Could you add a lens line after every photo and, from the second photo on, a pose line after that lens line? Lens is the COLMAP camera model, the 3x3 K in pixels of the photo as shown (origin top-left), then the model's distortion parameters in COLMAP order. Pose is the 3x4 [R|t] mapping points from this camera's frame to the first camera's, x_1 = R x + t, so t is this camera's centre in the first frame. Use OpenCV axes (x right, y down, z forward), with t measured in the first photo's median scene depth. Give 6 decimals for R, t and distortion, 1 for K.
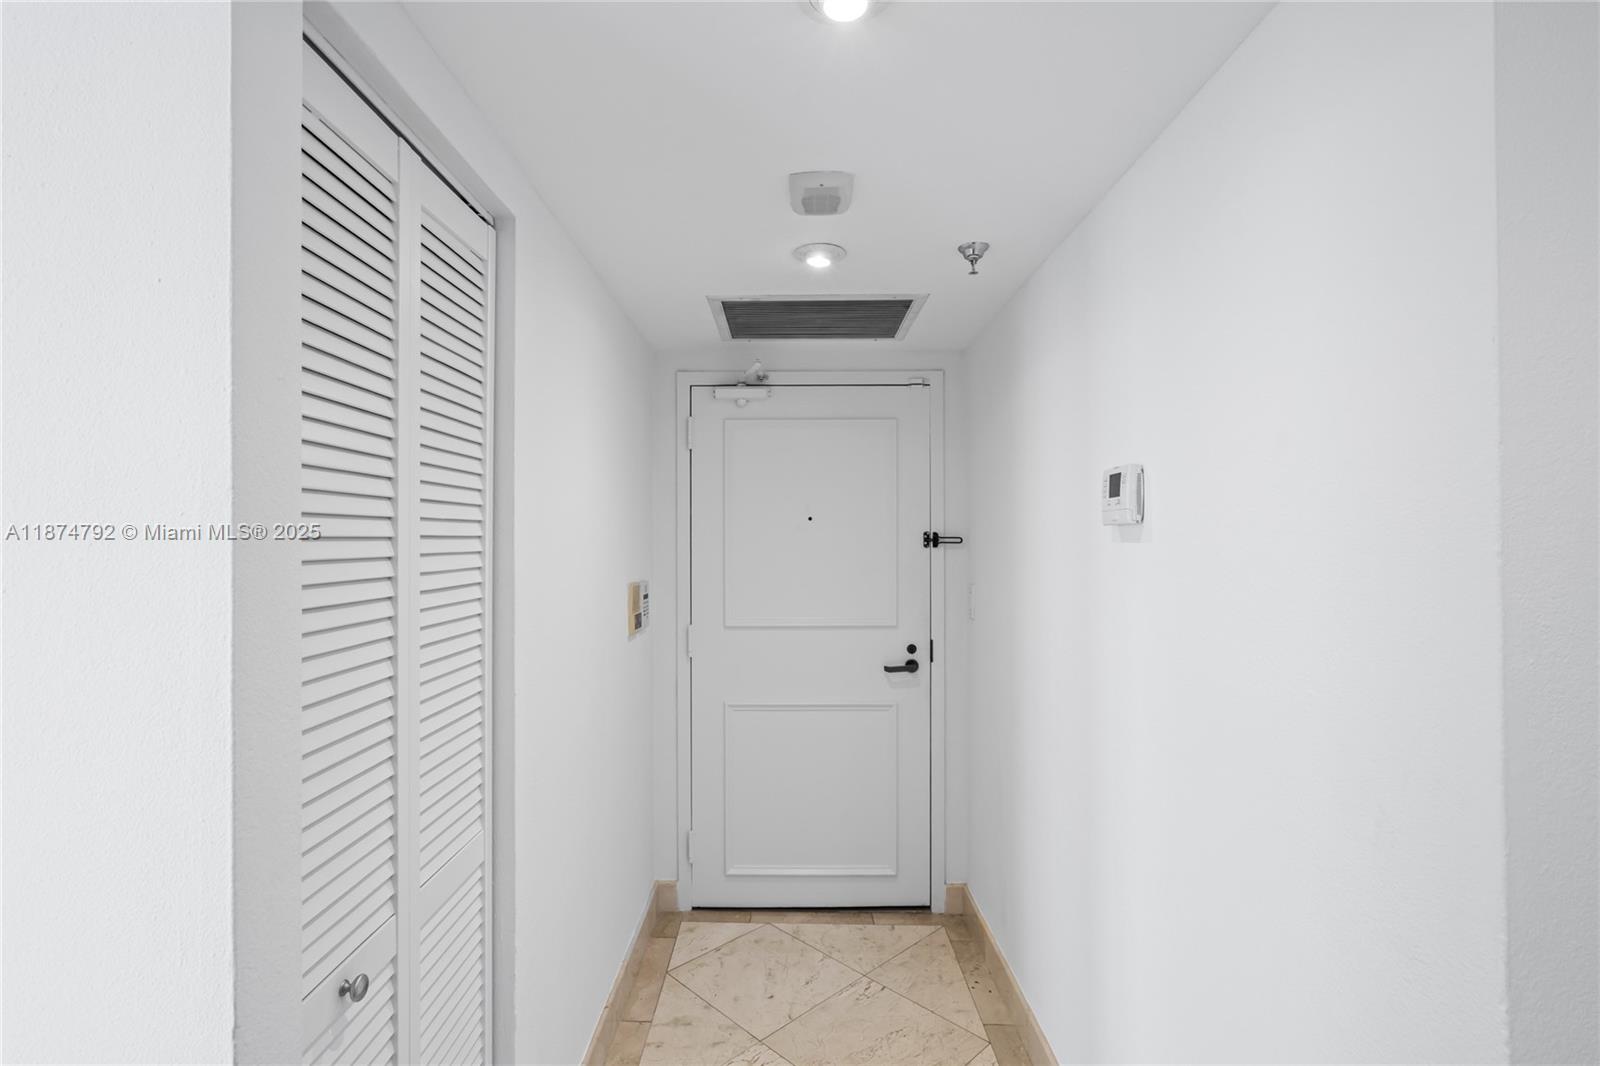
lens RADIAL K [[719.6, 0, 726.1], [0, 719.6, 517.3], [0, 0, 1]] dist [-0.002036, -0.000081]
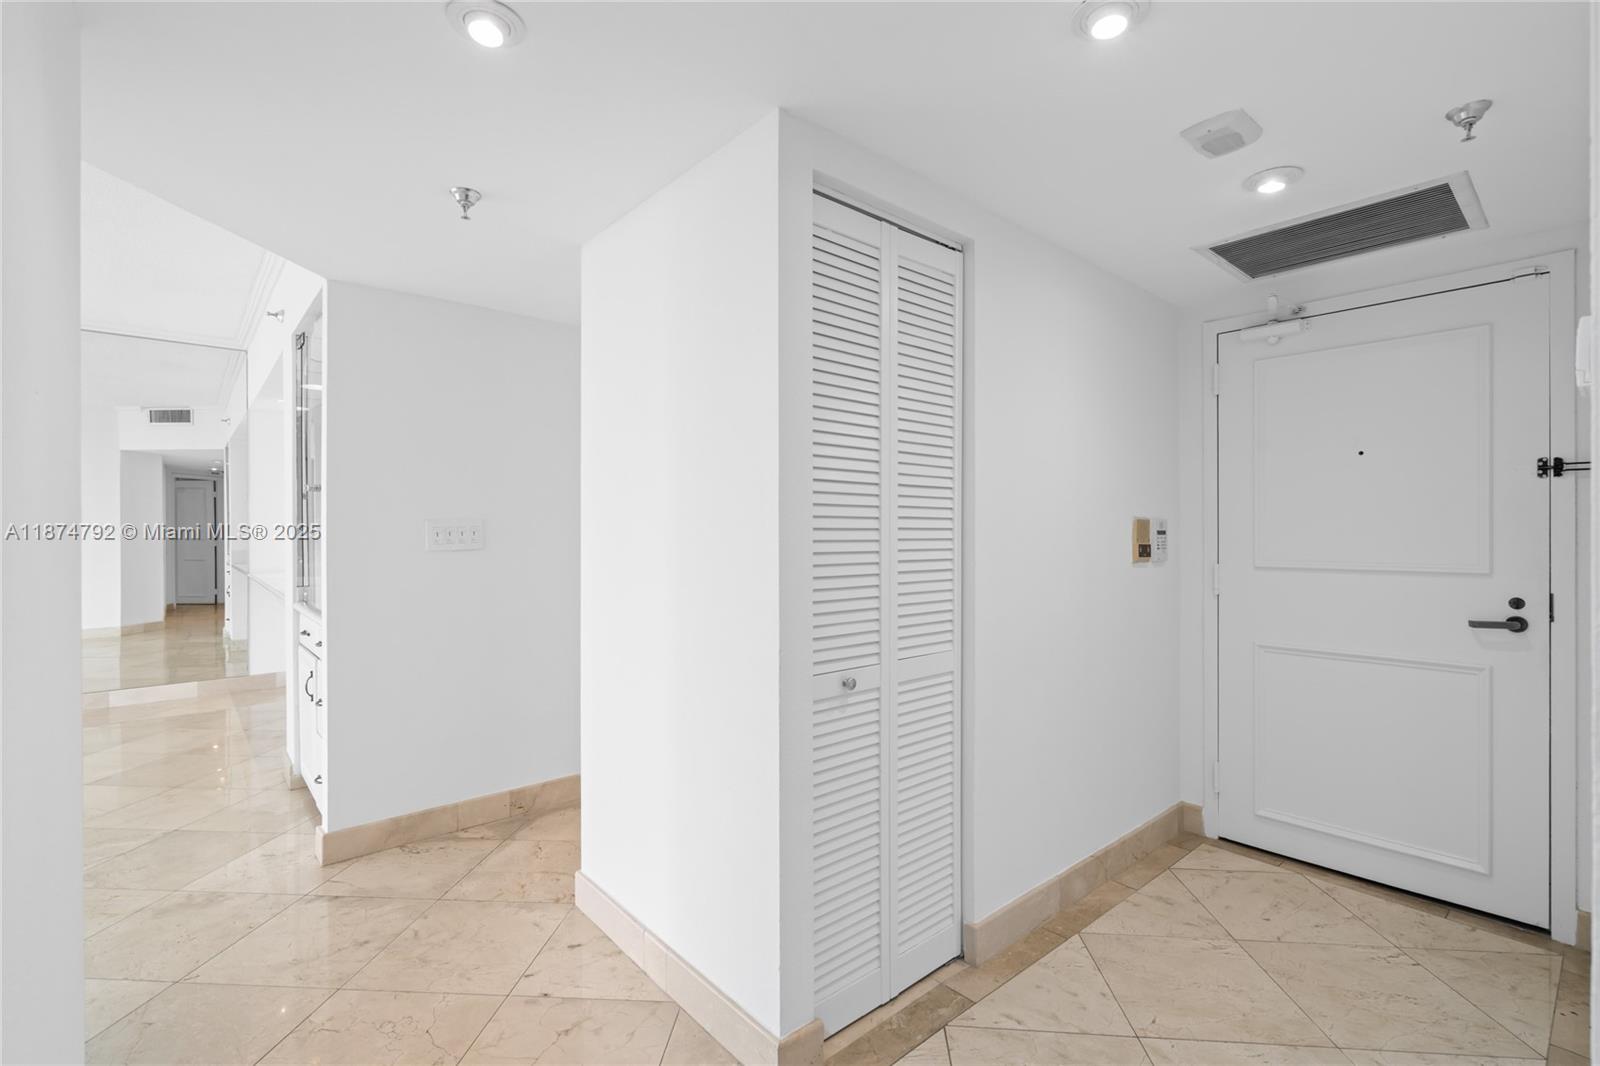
lens RADIAL K [[719.6, 0, 797.6], [0, 719.6, 530.4], [0, 0, 1]] dist [-0.002036, -0.000081]
pose [[0.665059, 0.000492, -0.746791, 0.339333], [-0.000970, 1.000000, -0.000205, 0.106833], [0.746790, 0.000861, 0.665059, -0.151251]]
